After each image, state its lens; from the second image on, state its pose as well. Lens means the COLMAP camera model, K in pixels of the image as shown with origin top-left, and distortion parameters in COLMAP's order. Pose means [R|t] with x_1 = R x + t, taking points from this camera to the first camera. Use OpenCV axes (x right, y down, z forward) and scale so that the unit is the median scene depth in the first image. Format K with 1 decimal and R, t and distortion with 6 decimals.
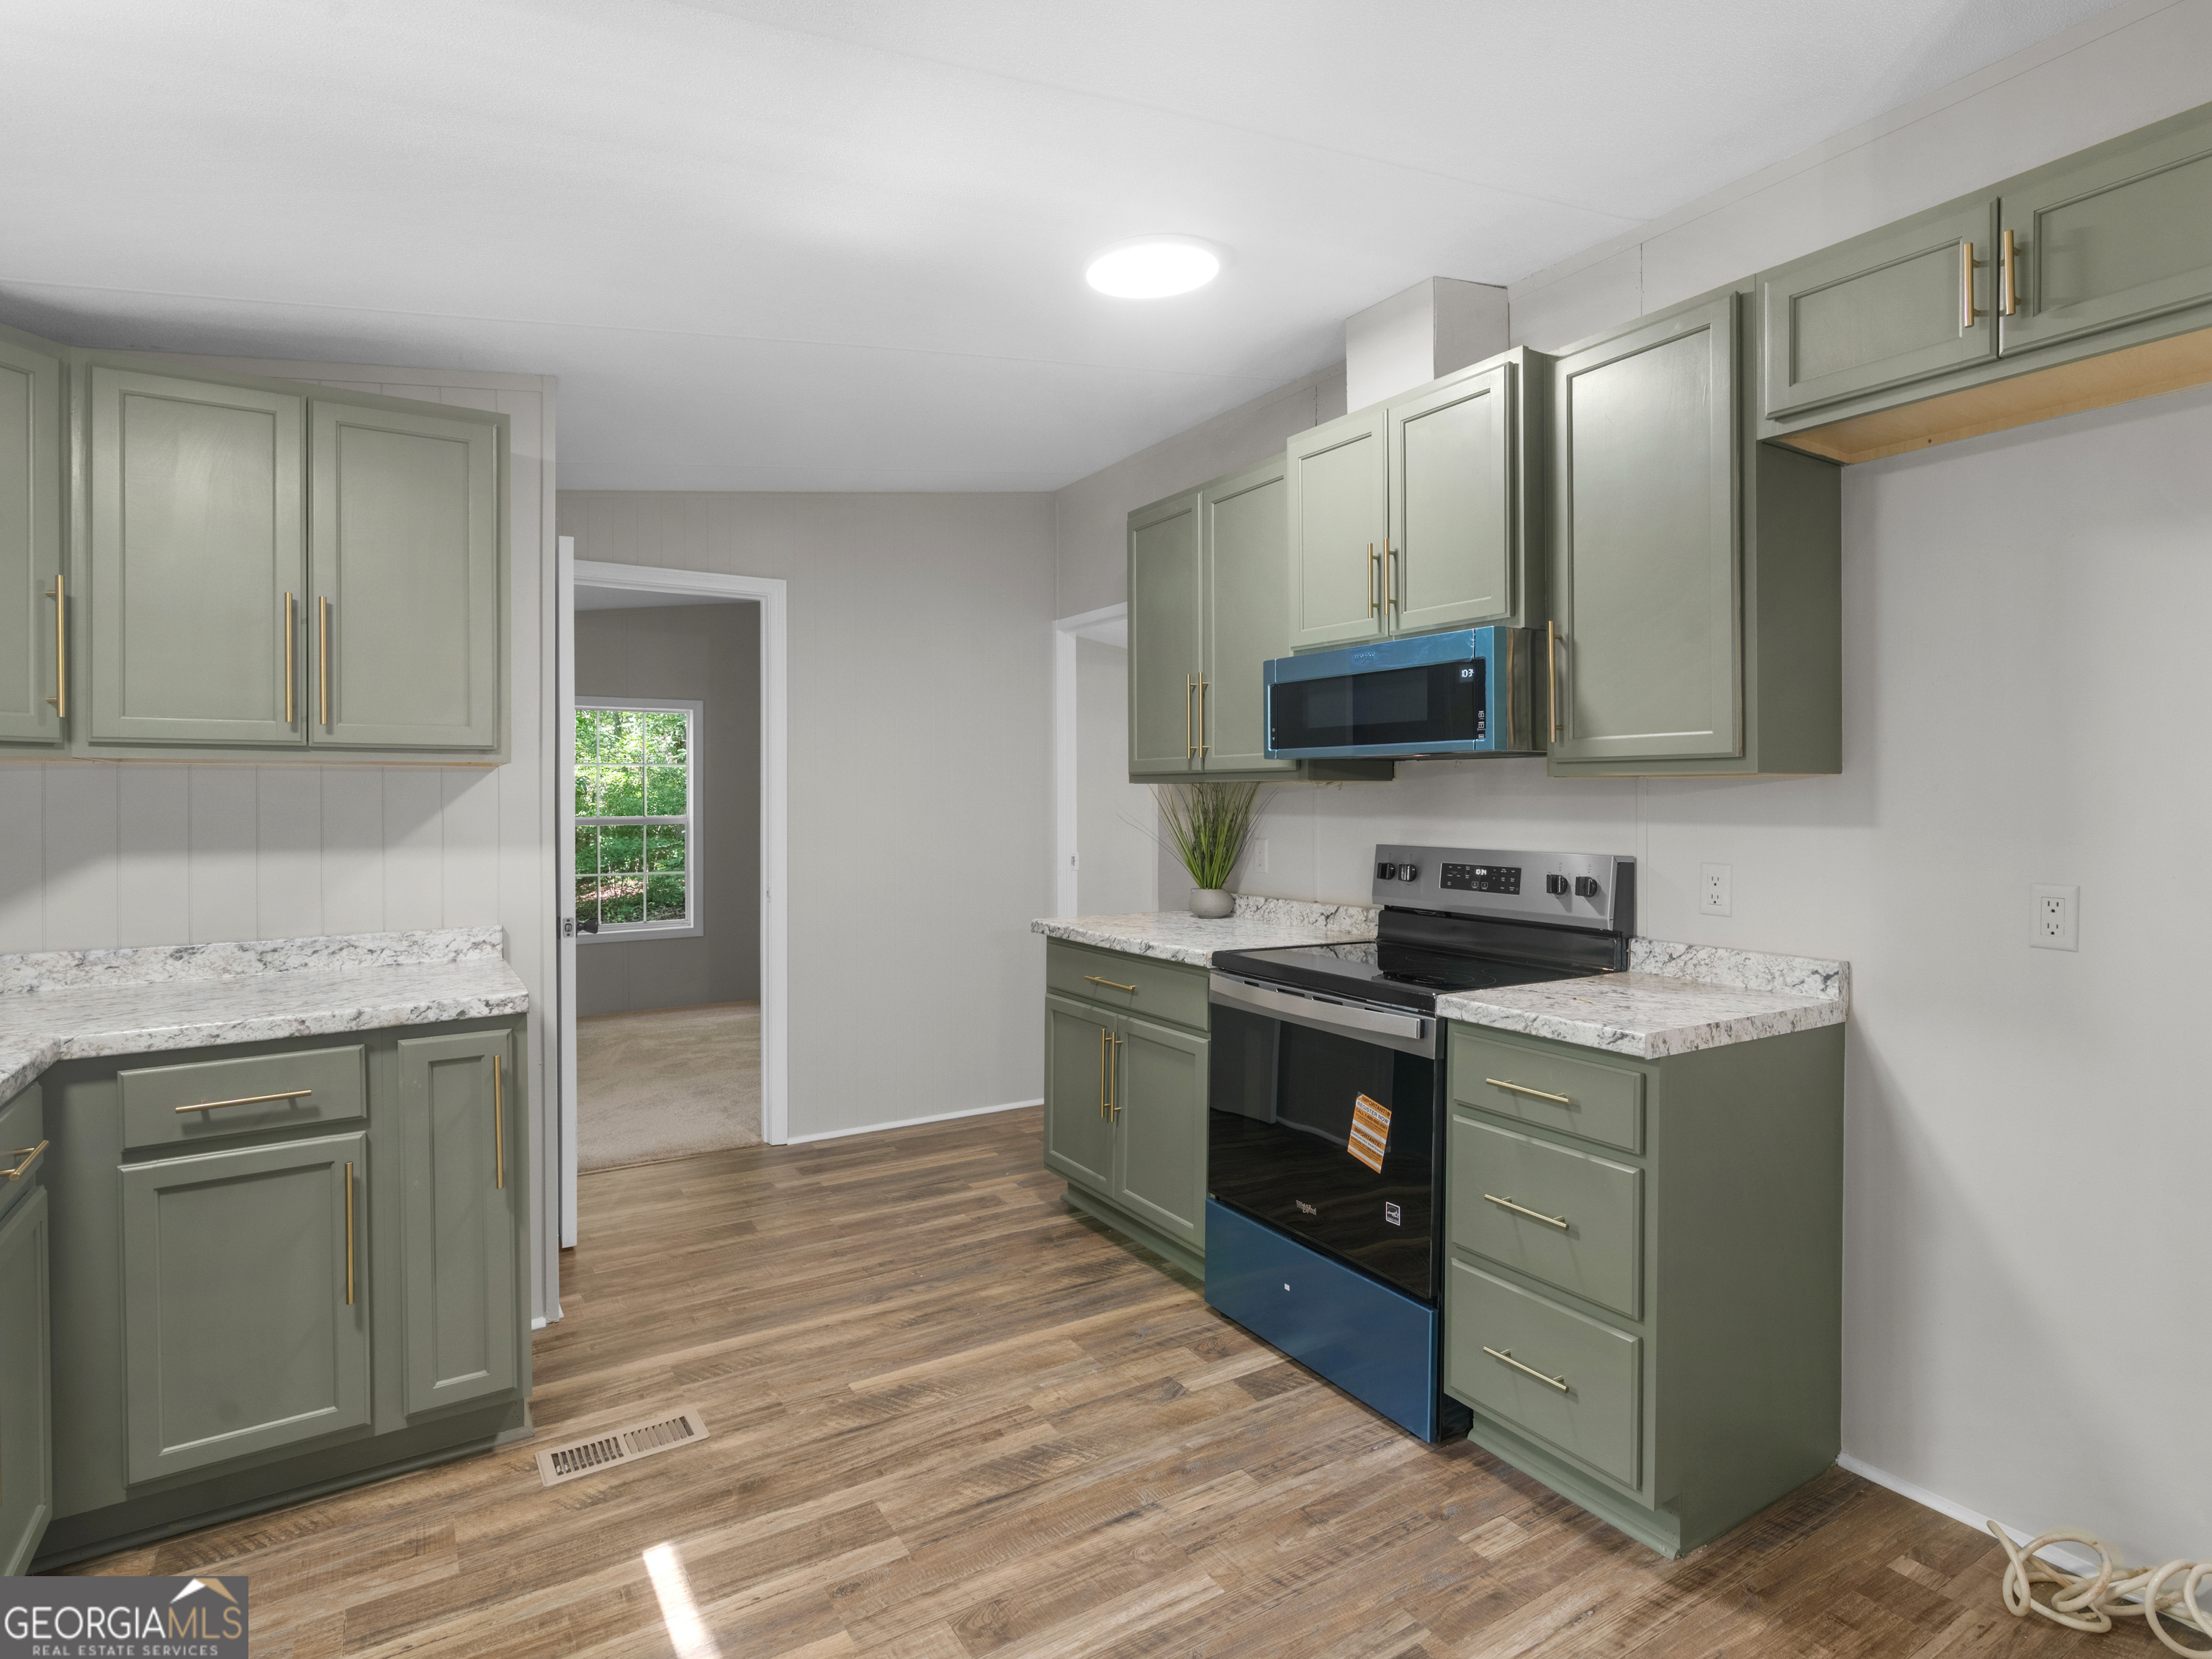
lens RADIAL K [[1117.5, 0, 1071.6], [0, 1117.5, 799.2], [0, 0, 1]] dist [-0.001905, -0.001793]
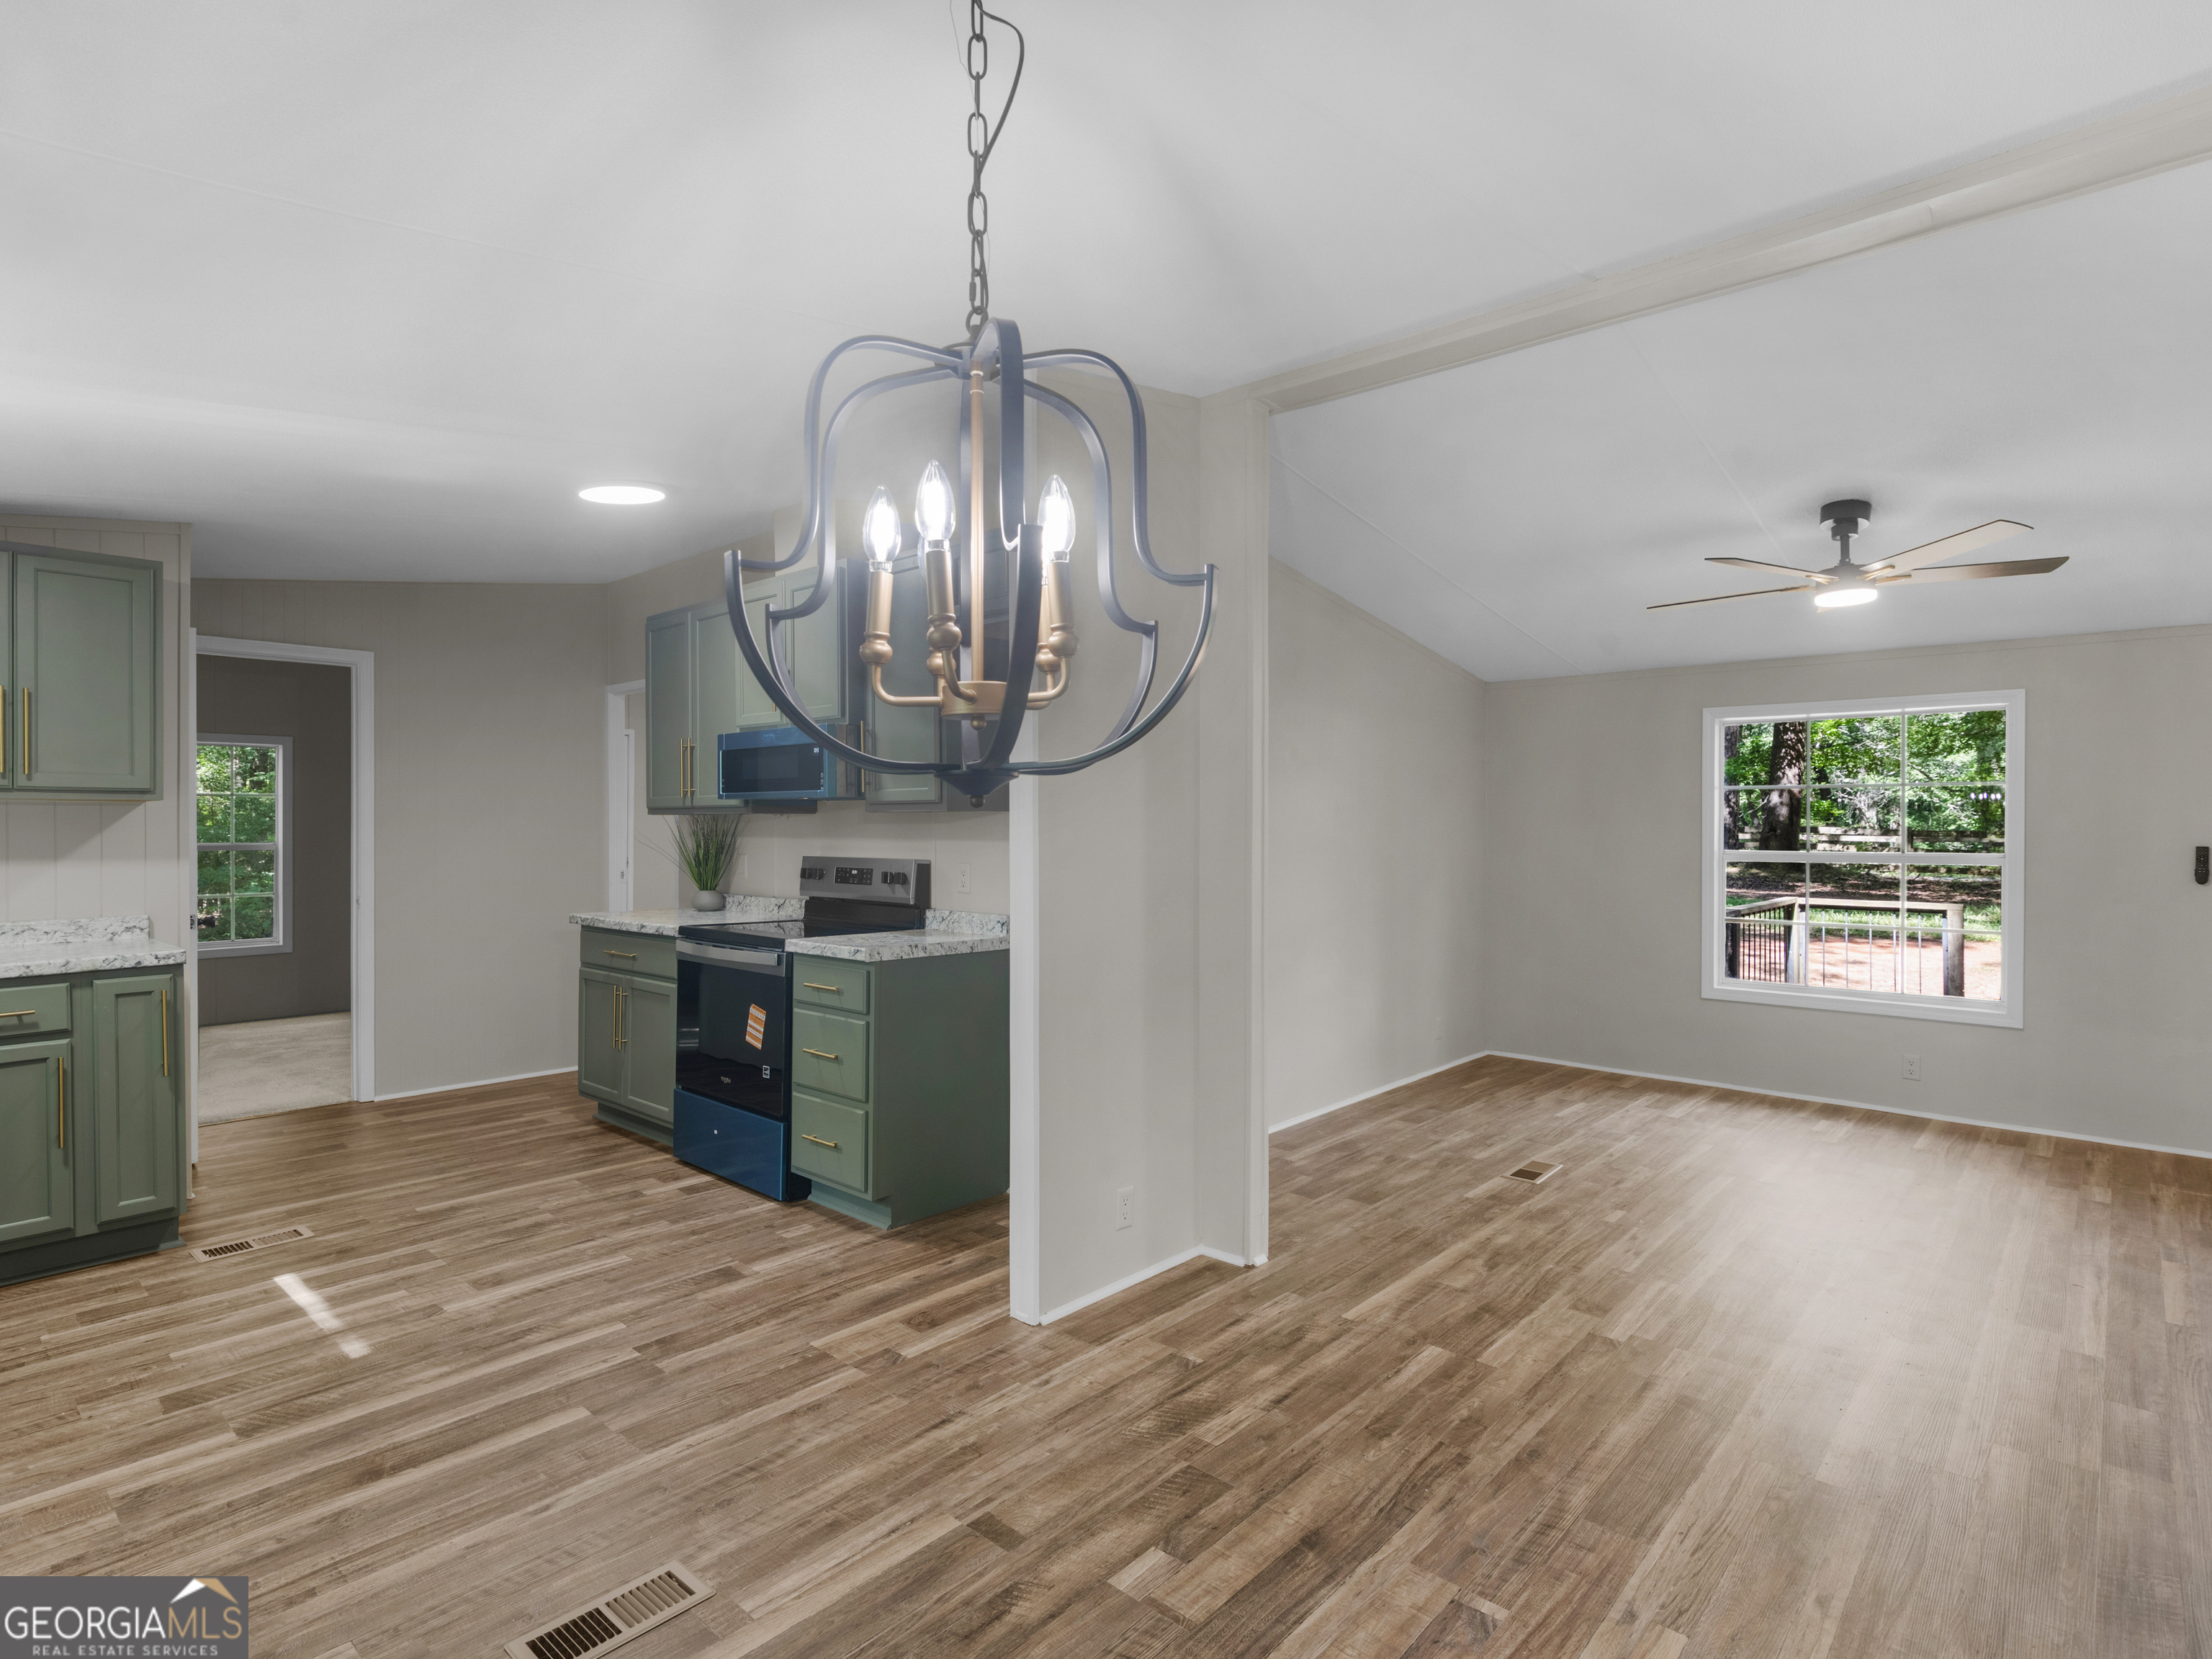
lens RADIAL K [[1165.5, 0, 1011.0], [0, 1165.5, 823.1], [0, 0, 1]] dist [-0.009448, 0.003929]
pose [[0.969892, 0.001509, 0.243532, 0.209394], [-0.000556, 0.999992, -0.003980, 0.002685], [-0.243537, 0.003725, 0.969885, -0.763280]]
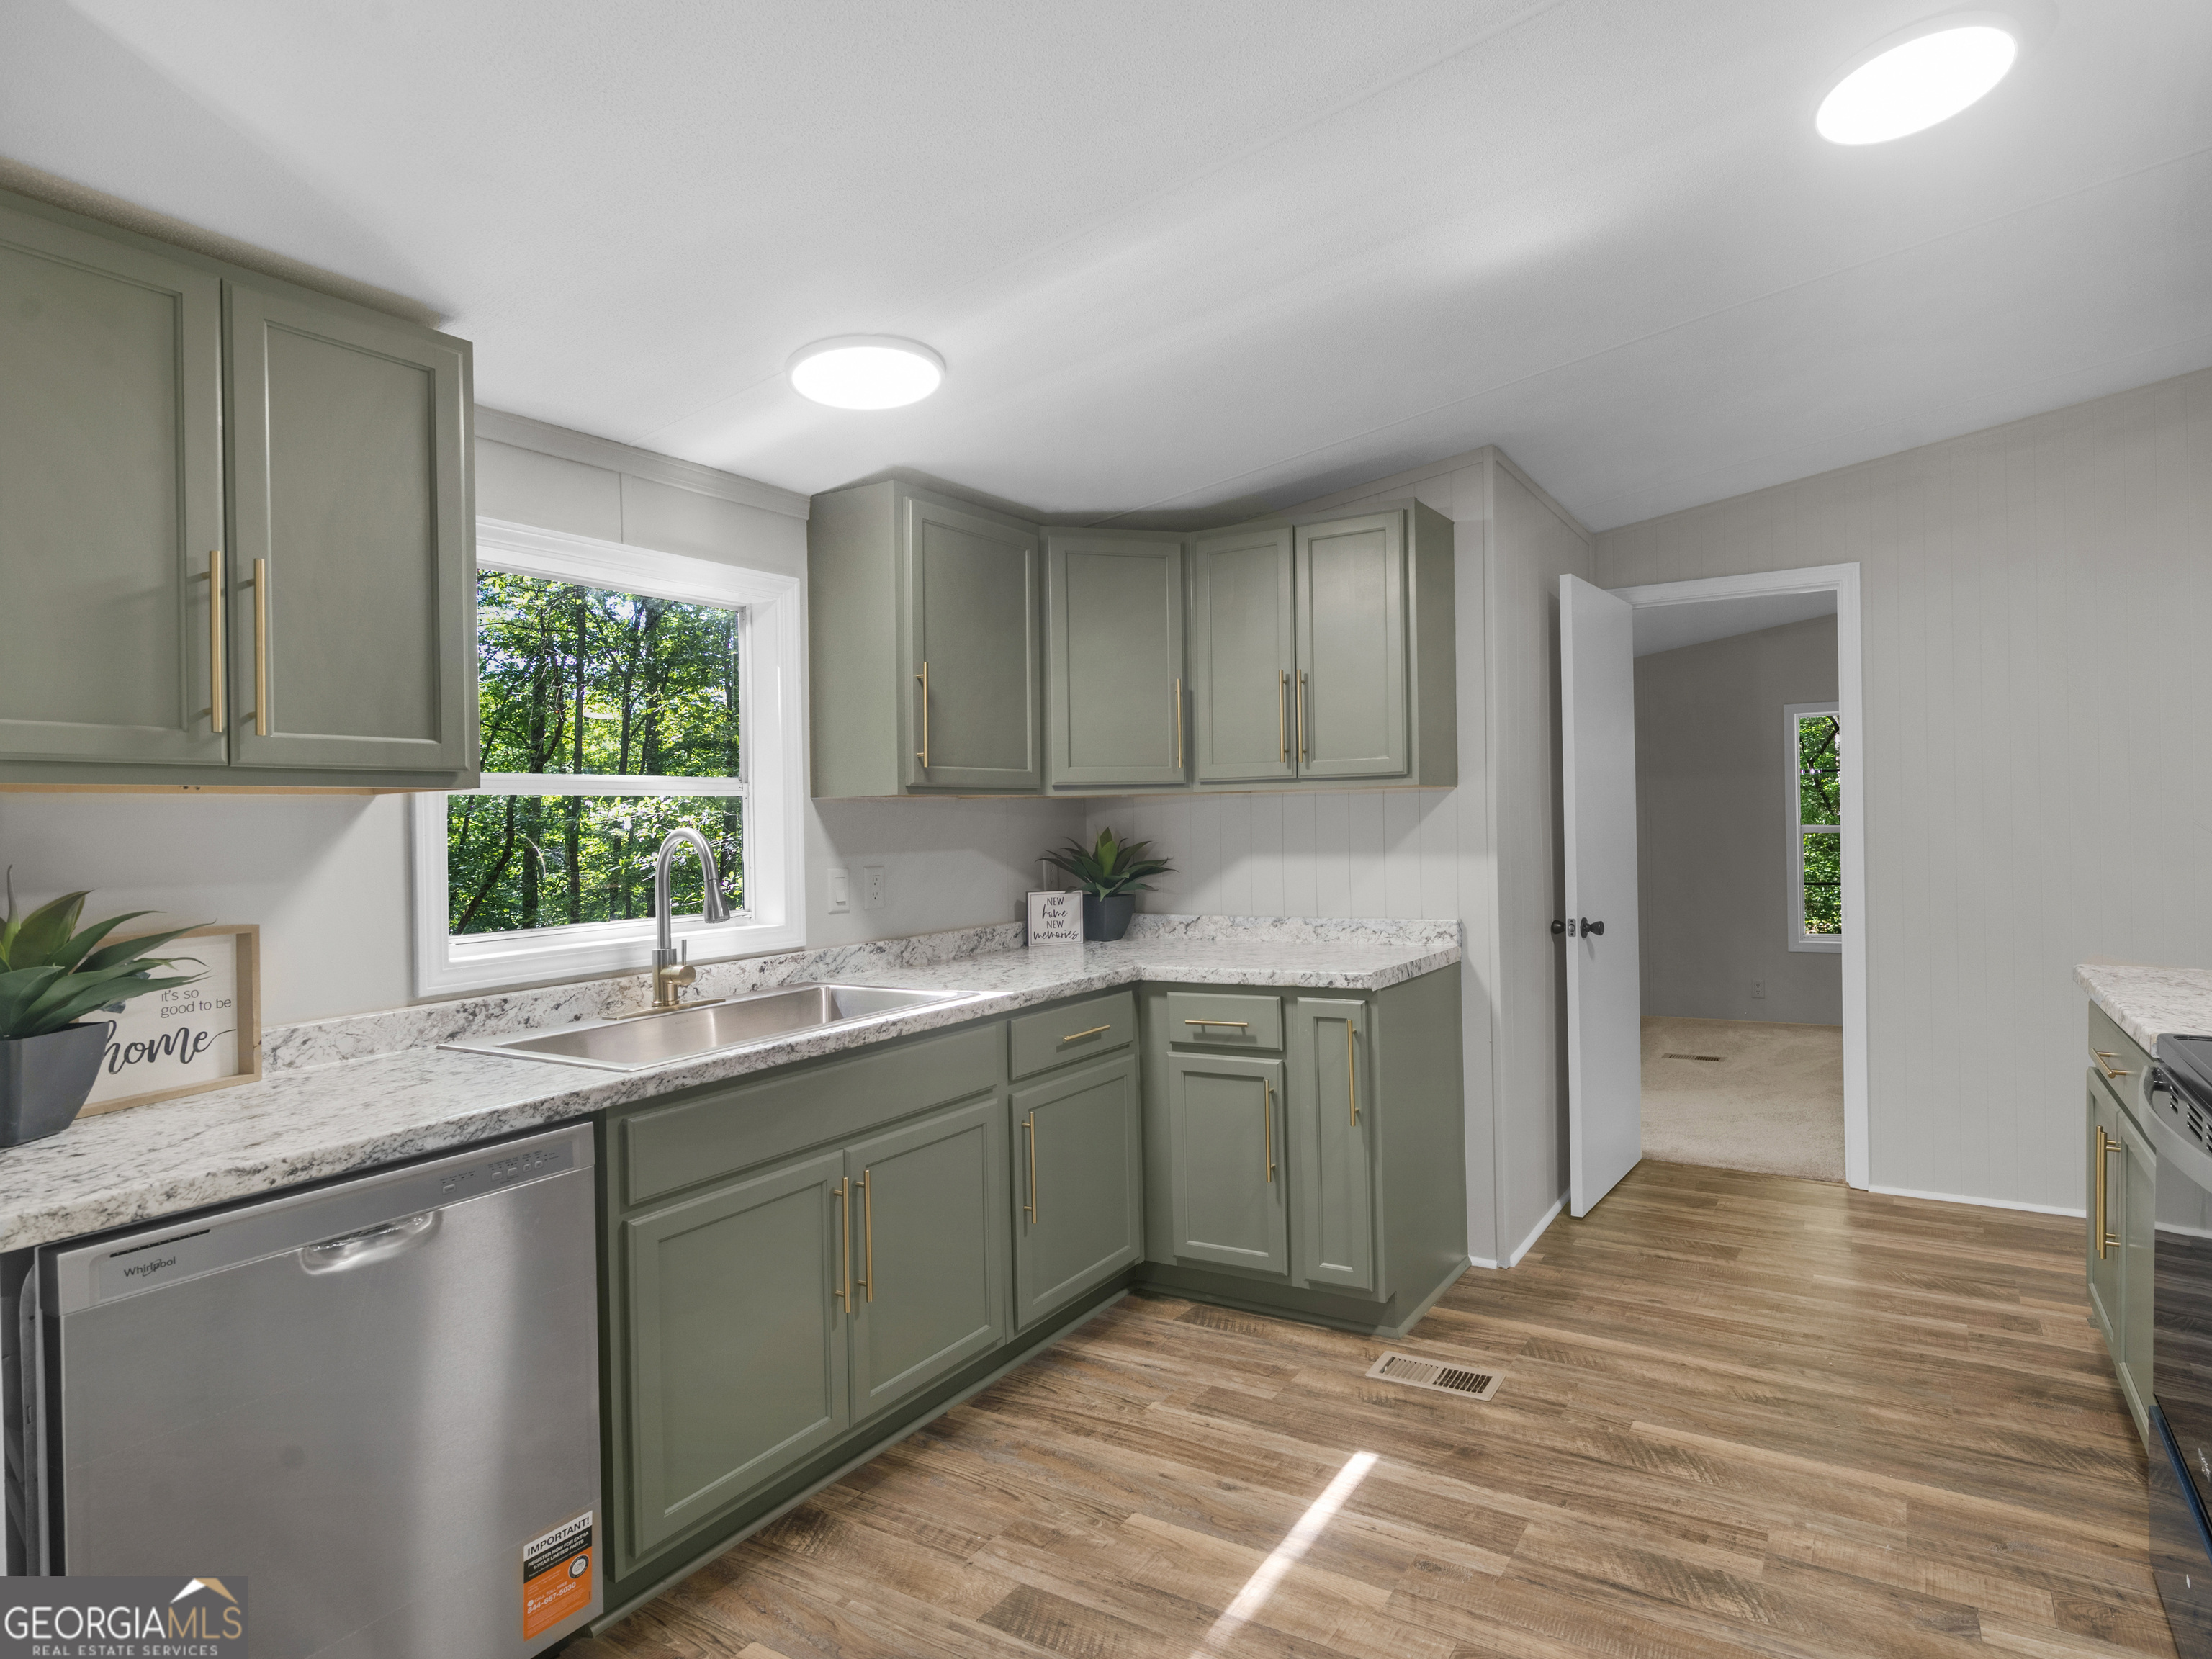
lens RADIAL K [[1141.6, 0, 1353.9], [0, 1141.6, 796.7], [0, 0, 1]] dist [-0.011707, 0.001574]
pose [[0.529891, -0.021737, -0.847787, 0.527689], [0.019764, 0.999716, -0.013279, -0.005282], [0.847835, -0.009720, 0.530171, 0.289454]]
